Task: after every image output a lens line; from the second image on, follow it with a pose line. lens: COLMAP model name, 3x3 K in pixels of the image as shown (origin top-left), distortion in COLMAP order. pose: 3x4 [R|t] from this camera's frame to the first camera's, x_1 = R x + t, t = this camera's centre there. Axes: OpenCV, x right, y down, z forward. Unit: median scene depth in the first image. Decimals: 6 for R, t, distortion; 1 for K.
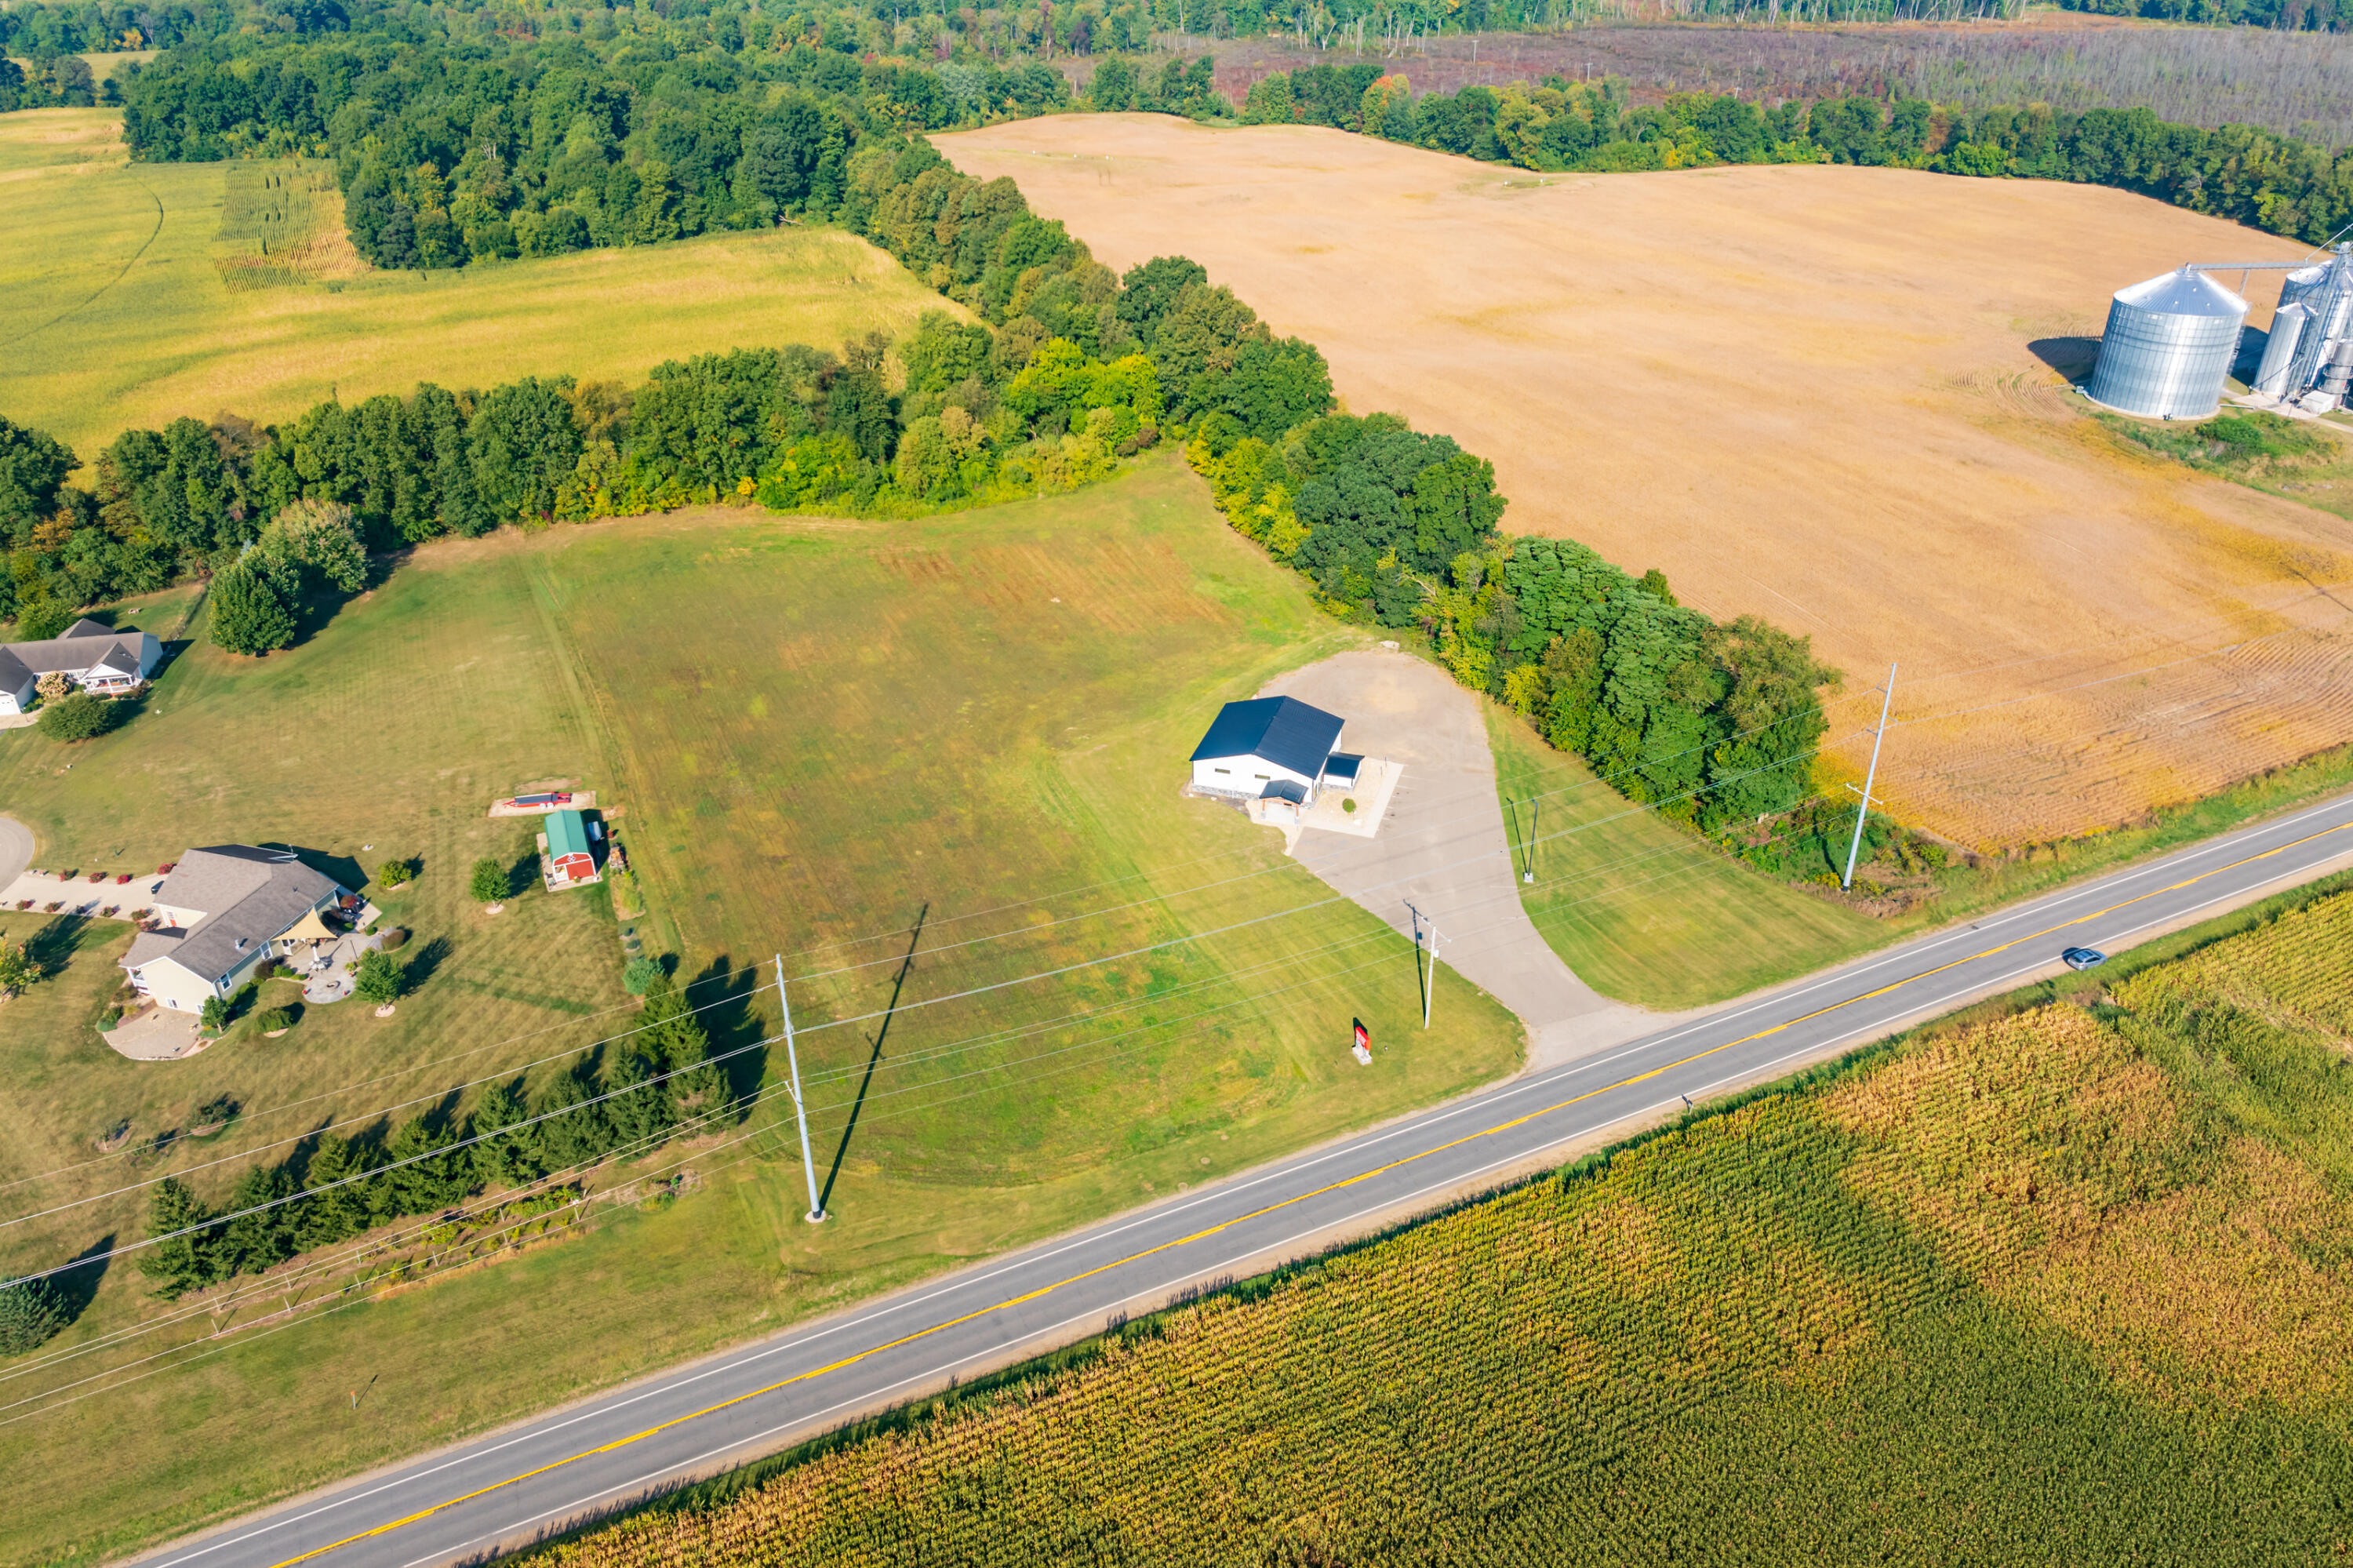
lens RADIAL K [[1638.2, 0, 1168.7], [0, 1638.2, 774.3], [0, 0, 1]] dist [-0.032291, 0.019236]
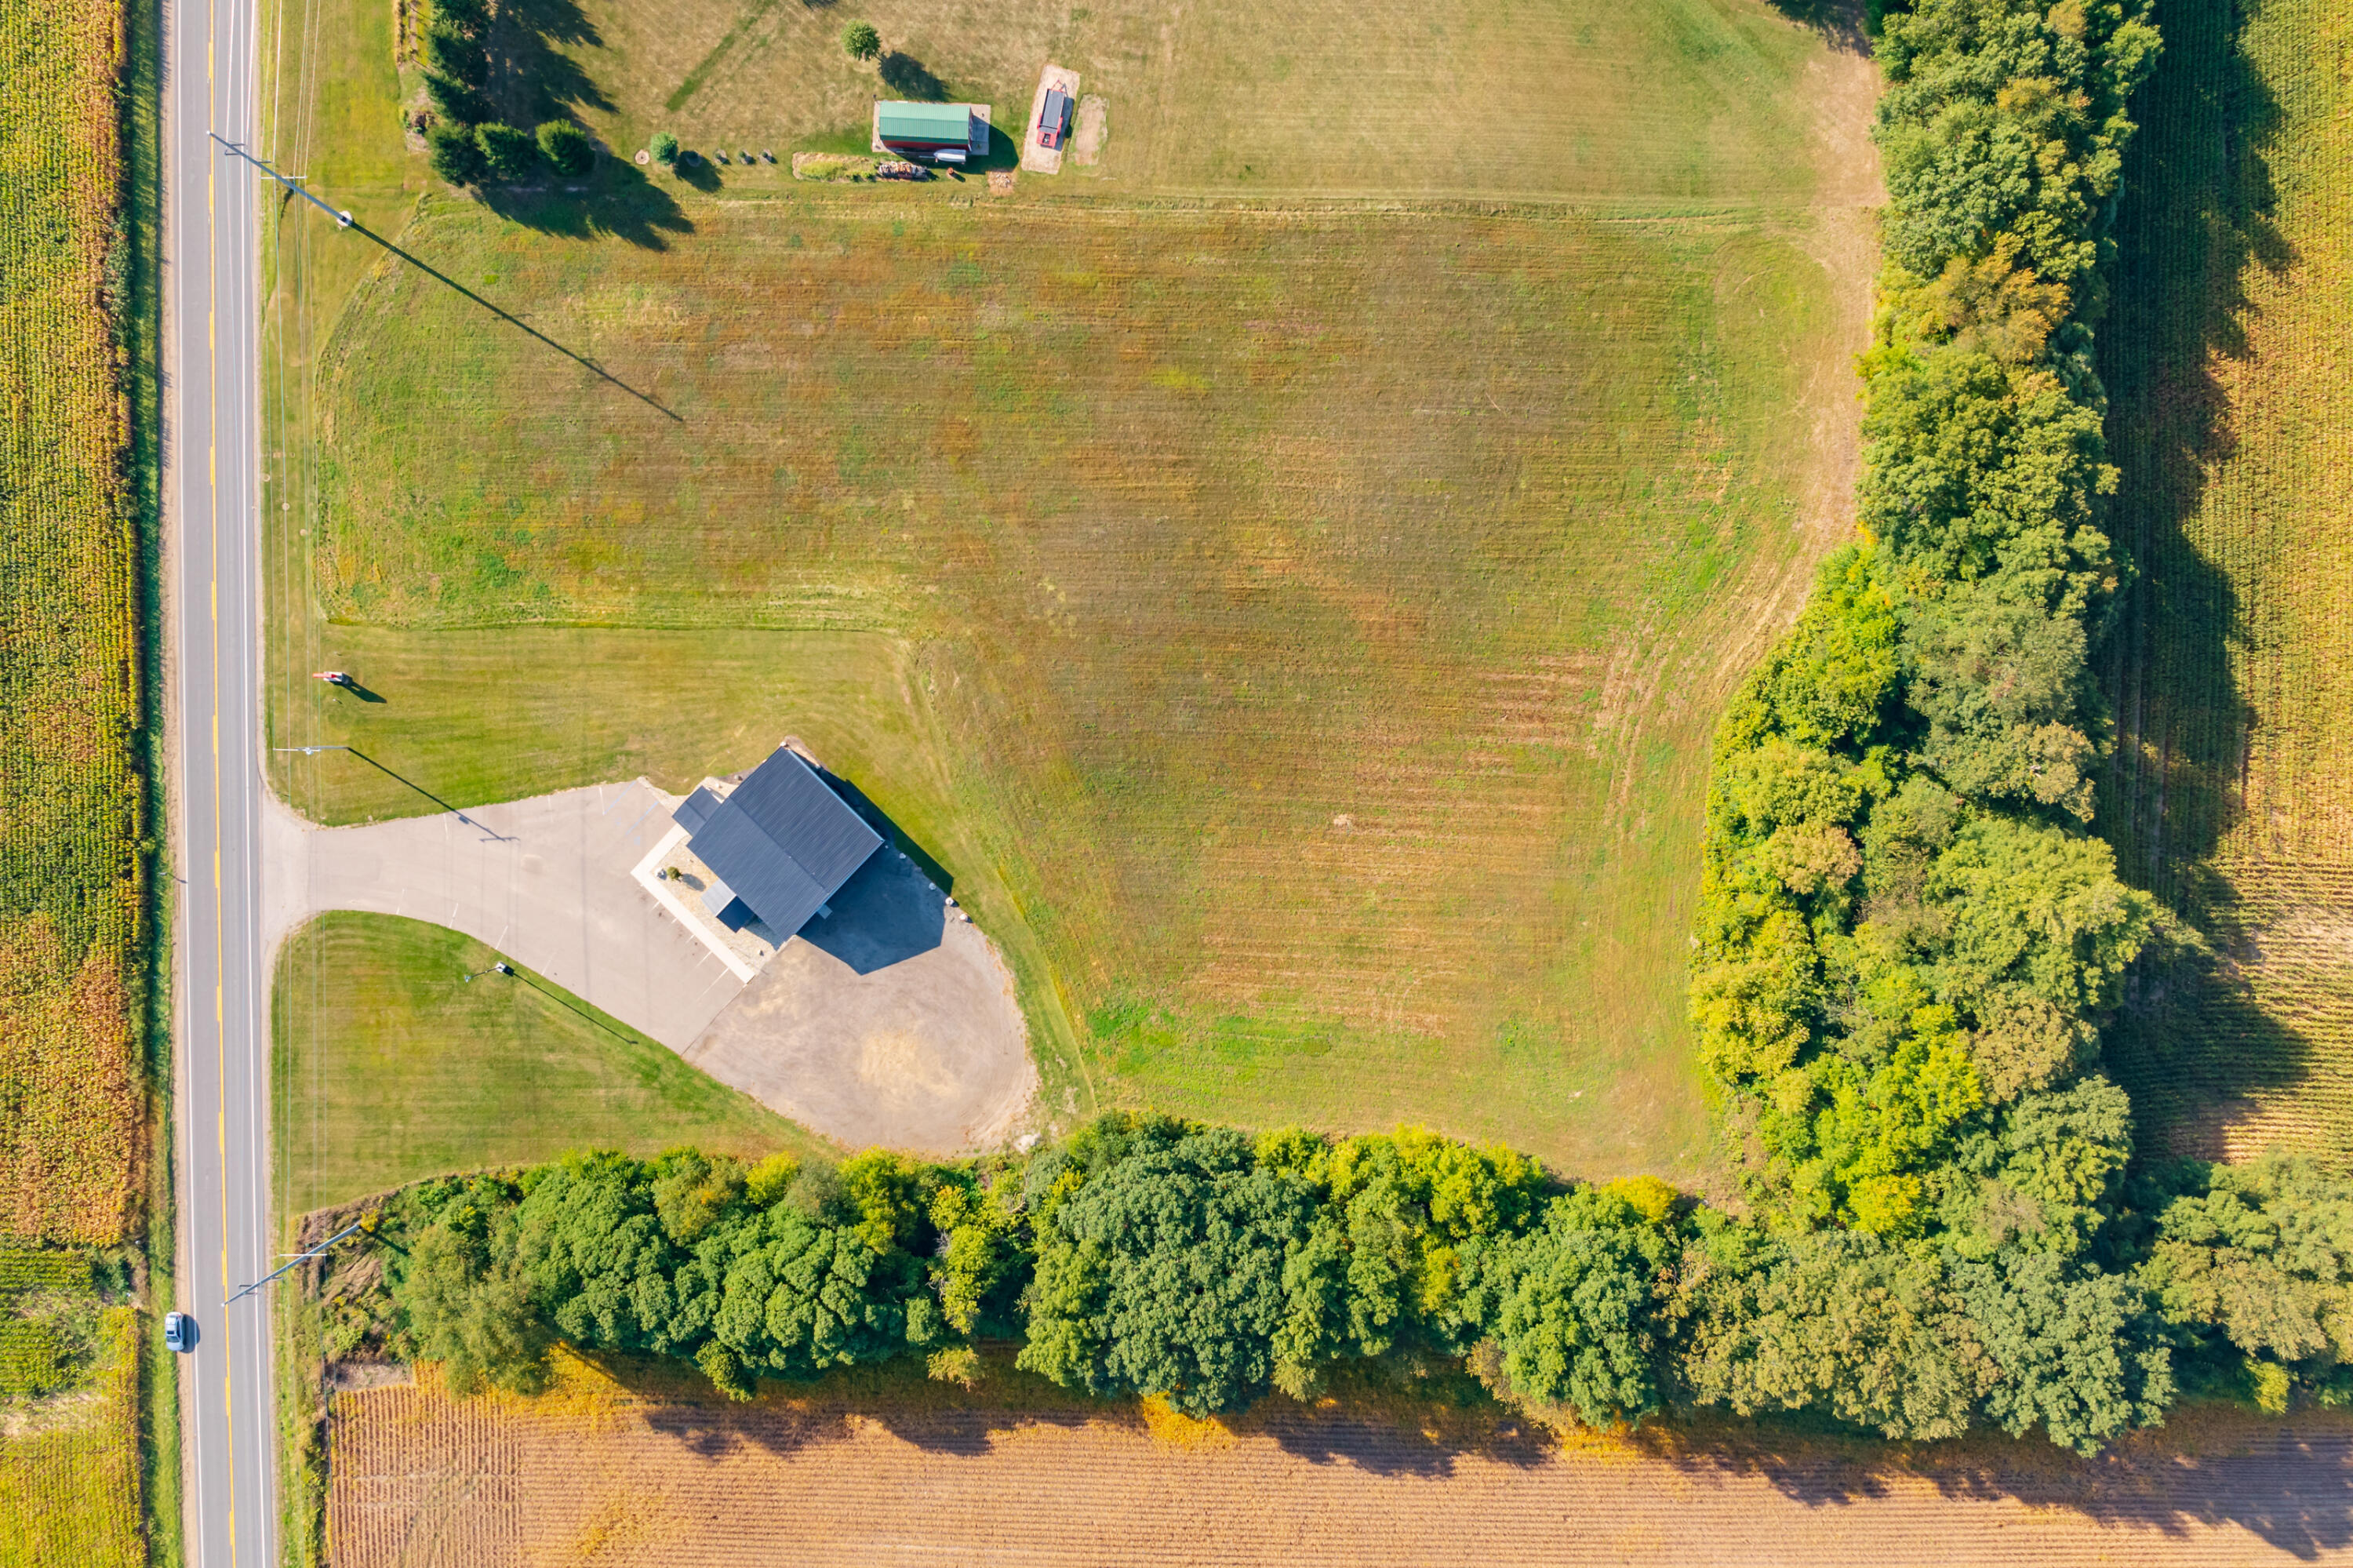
lens RADIAL K [[1638.2, 0, 1168.7], [0, 1638.2, 774.3], [0, 0, 1]] dist [-0.032291, 0.019236]
pose [[-0.436217, 0.899655, 0.018306, -0.059517], [-0.452861, -0.237068, 0.859485, -0.626284], [0.777580, 0.366632, 0.510832, 0.481901]]
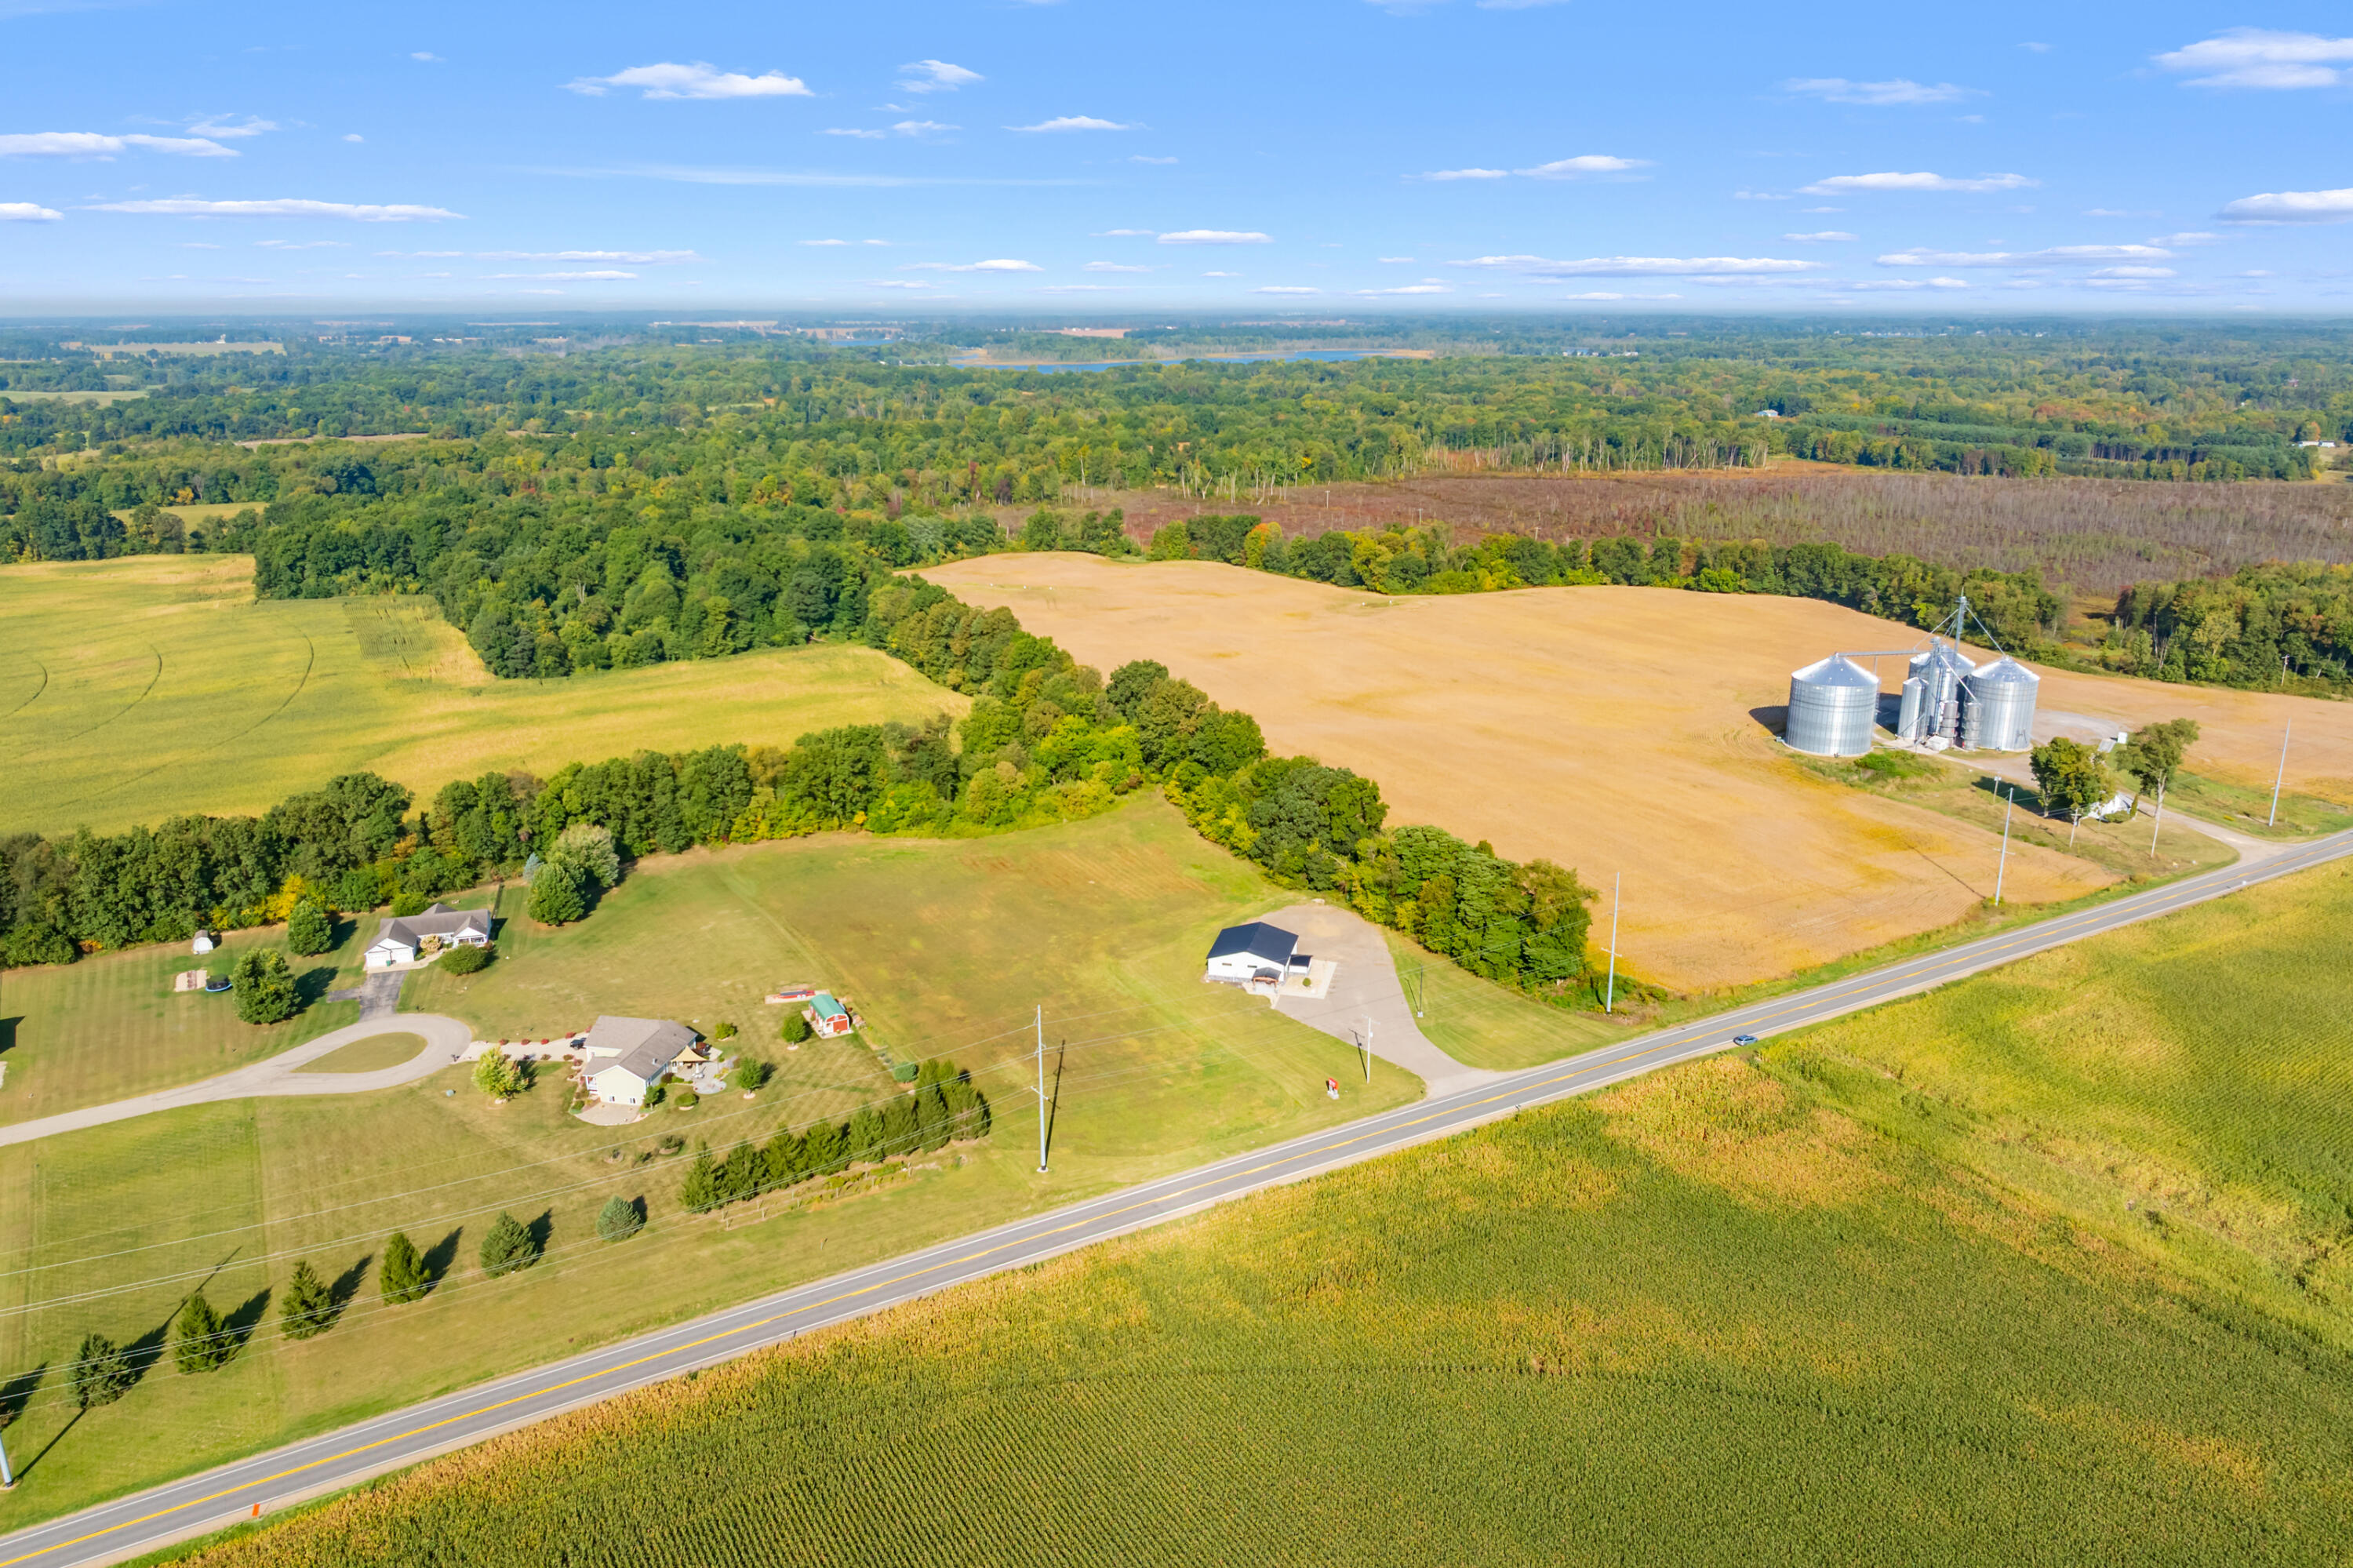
lens RADIAL K [[1638.2, 0, 1168.7], [0, 1638.2, 774.3], [0, 0, 1]] dist [-0.032291, 0.019236]
pose [[0.996598, -0.020370, 0.079864, -0.101115], [0.038840, 0.970713, -0.237082, 0.133183], [-0.072696, 0.239377, 0.968201, -0.403542]]
